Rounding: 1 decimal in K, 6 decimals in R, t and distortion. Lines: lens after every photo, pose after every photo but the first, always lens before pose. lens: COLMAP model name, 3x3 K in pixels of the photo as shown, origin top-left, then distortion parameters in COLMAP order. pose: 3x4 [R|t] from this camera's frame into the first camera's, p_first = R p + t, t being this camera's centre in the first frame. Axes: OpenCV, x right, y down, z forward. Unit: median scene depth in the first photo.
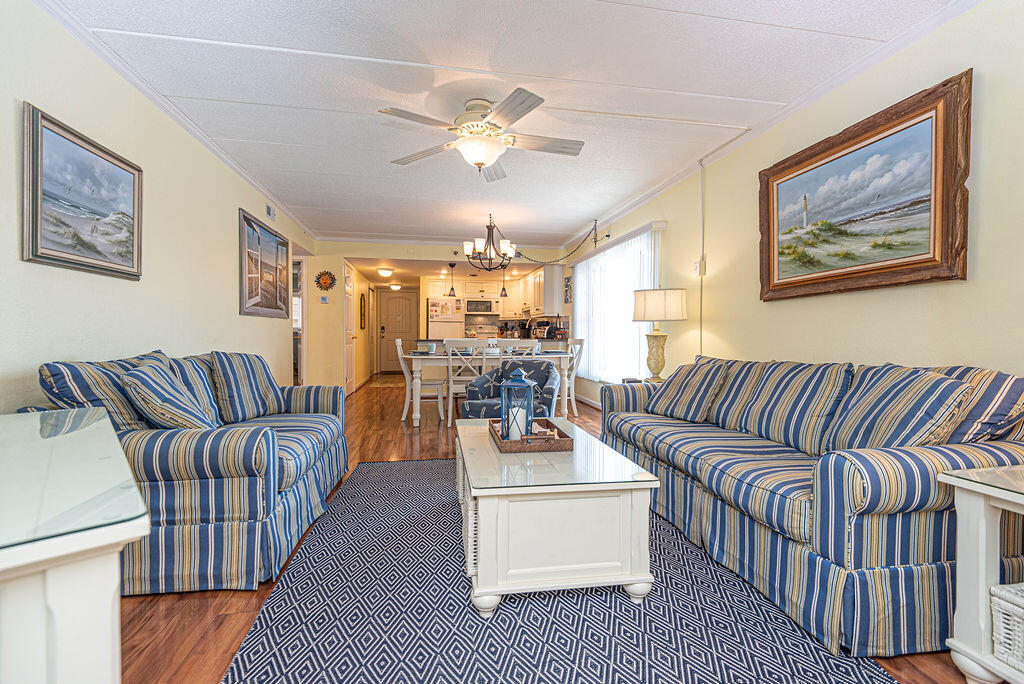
lens RADIAL K [[460.5, 0, 511.6], [0, 460.5, 339.0], [0, 0, 1]] dist [0.041694, -0.024158]
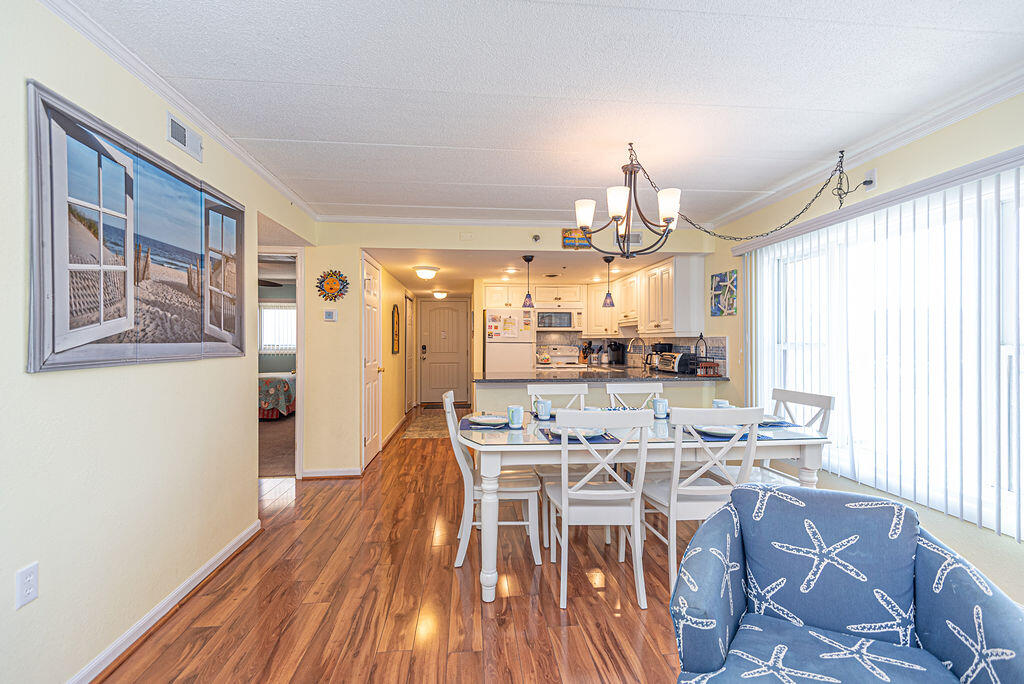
lens RADIAL K [[460.5, 0, 511.6], [0, 460.5, 339.0], [0, 0, 1]] dist [0.041694, -0.024158]
pose [[0.996073, -0.004953, -0.088397, -0.137051], [0.003528, 0.999861, -0.016270, -0.055311], [0.088465, 0.015894, 0.995952, 0.521657]]
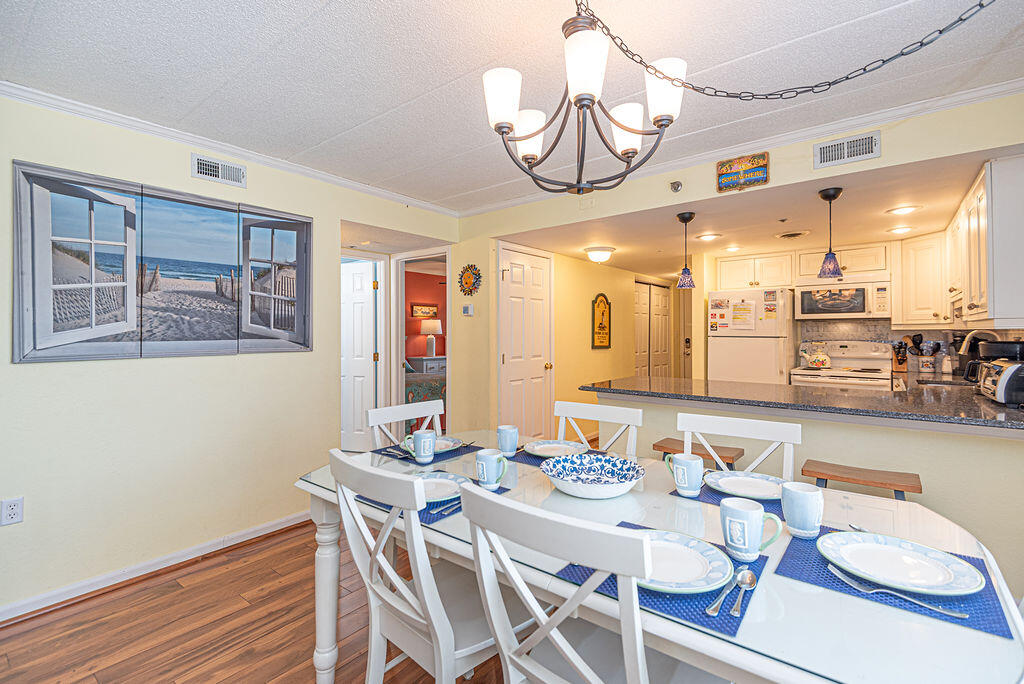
lens RADIAL K [[466.2, 0, 517.1], [0, 466.2, 326.1], [0, 0, 1]] dist [0.033203, -0.018658]
pose [[0.658672, -0.016082, -0.752258, 0.144483], [-0.002381, 0.999722, -0.023458, -0.064184], [0.752426, 0.017242, 0.658451, 0.834666]]
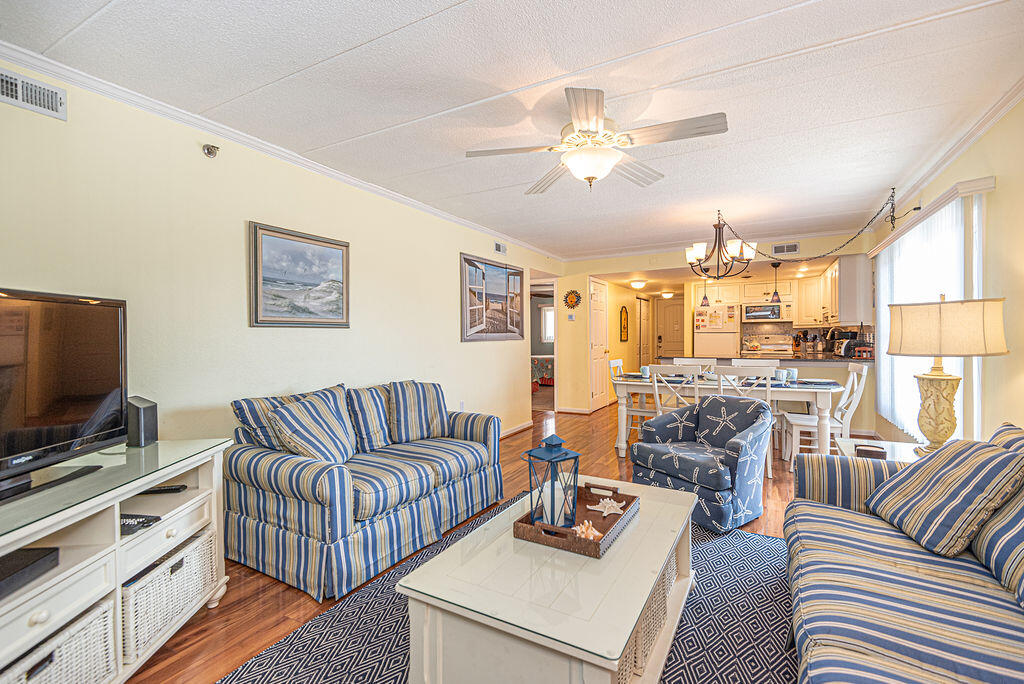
lens RADIAL K [[460.5, 0, 511.6], [0, 460.5, 339.0], [0, 0, 1]] dist [0.041694, -0.024158]
pose [[0.774944, -0.006376, -0.631997, 0.199583], [0.005508, 0.999979, -0.003334, -0.043207], [0.632006, -0.000897, 0.774963, 0.134796]]
